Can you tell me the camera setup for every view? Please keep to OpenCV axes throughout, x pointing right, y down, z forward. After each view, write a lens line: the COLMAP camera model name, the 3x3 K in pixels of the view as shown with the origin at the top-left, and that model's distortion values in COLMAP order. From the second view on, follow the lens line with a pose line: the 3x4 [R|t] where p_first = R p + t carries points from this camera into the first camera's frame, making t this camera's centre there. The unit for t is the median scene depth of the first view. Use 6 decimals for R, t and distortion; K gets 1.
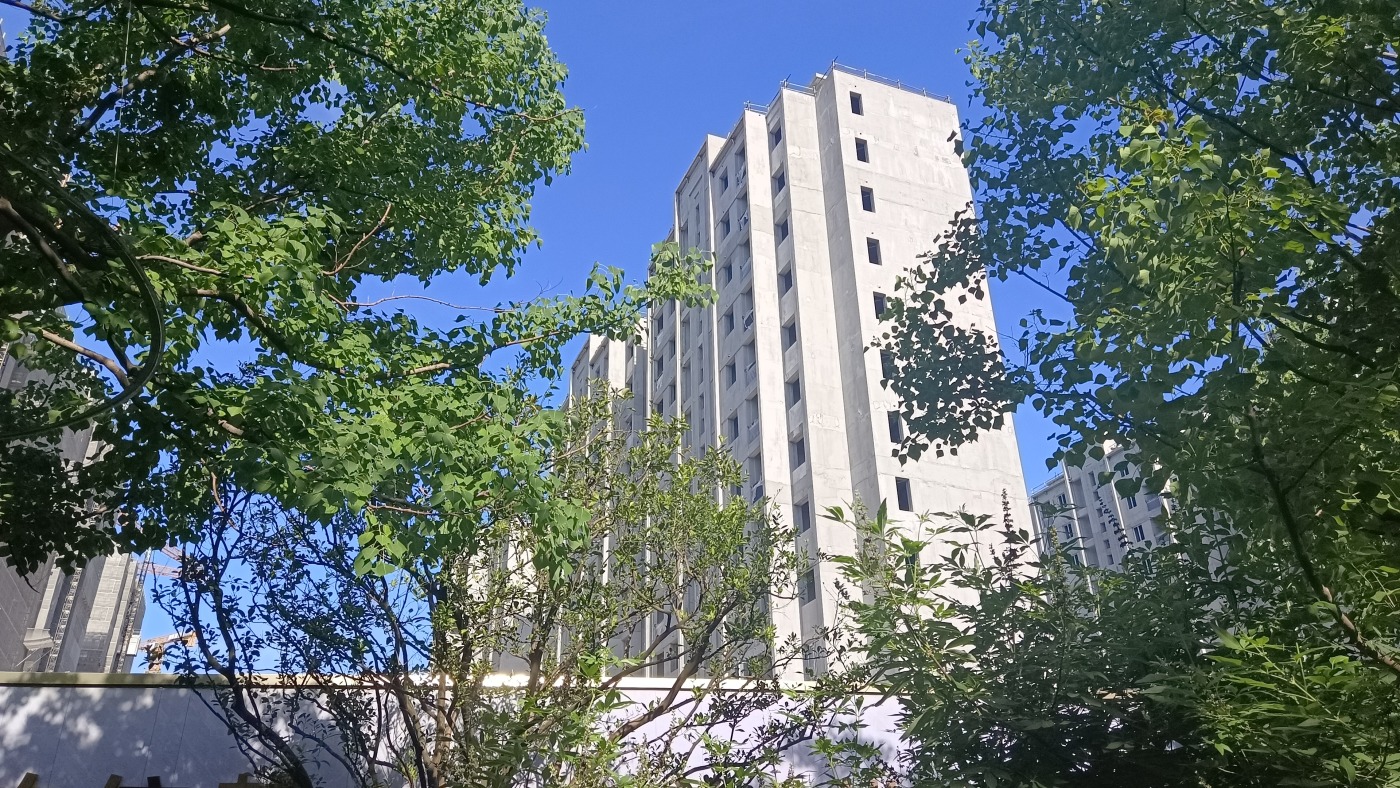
lens RADIAL K [[1031.1, 0, 701.5], [0, 1031.1, 392.7], [0, 0, 1]] dist [0.072065, -0.057303]
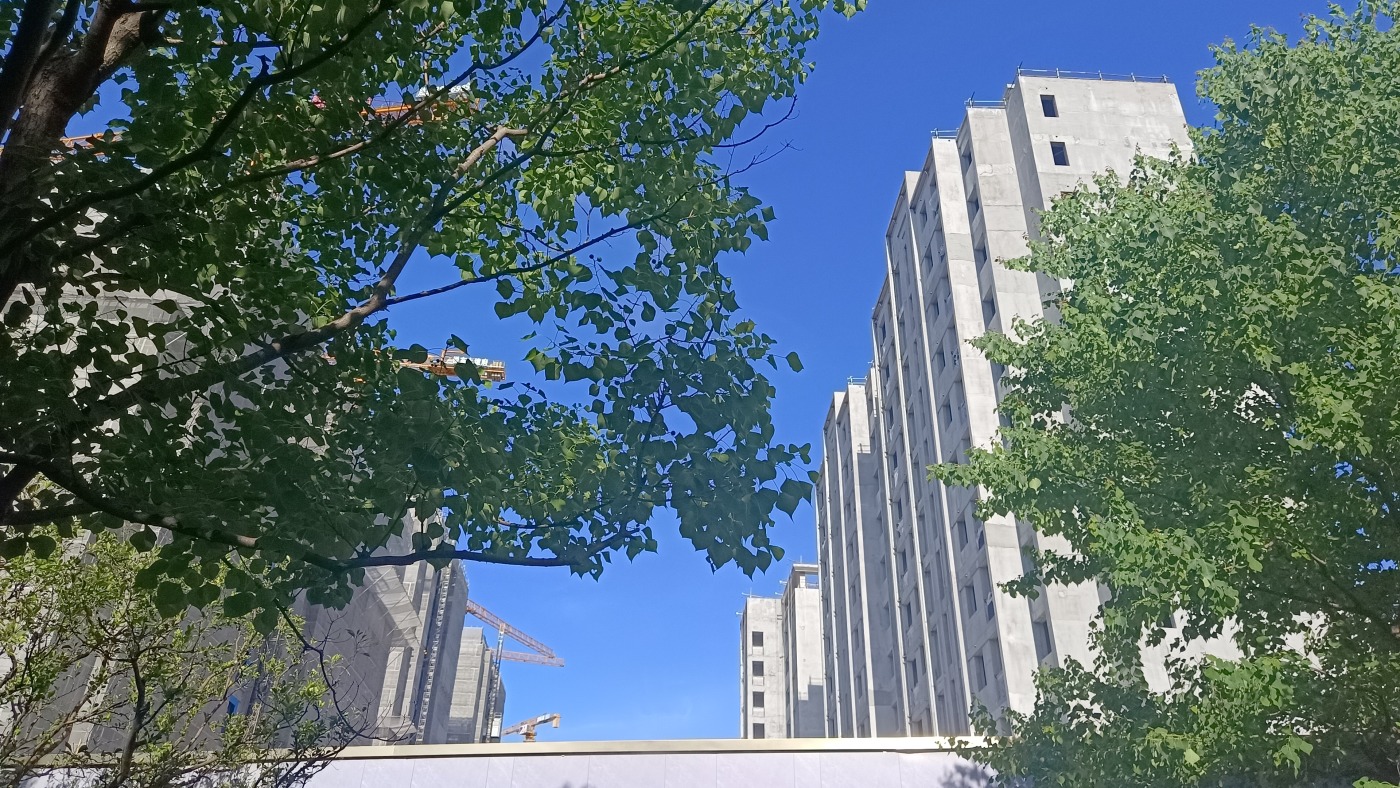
lens RADIAL K [[1031.1, 0, 700.4], [0, 1031.1, 395.4], [0, 0, 1]] dist [0.072065, -0.057303]
pose [[0.944583, -0.133354, -0.299967, 0.096517], [0.115090, 0.990301, -0.077838, 0.011688], [0.307437, 0.039002, 0.950769, 0.033321]]
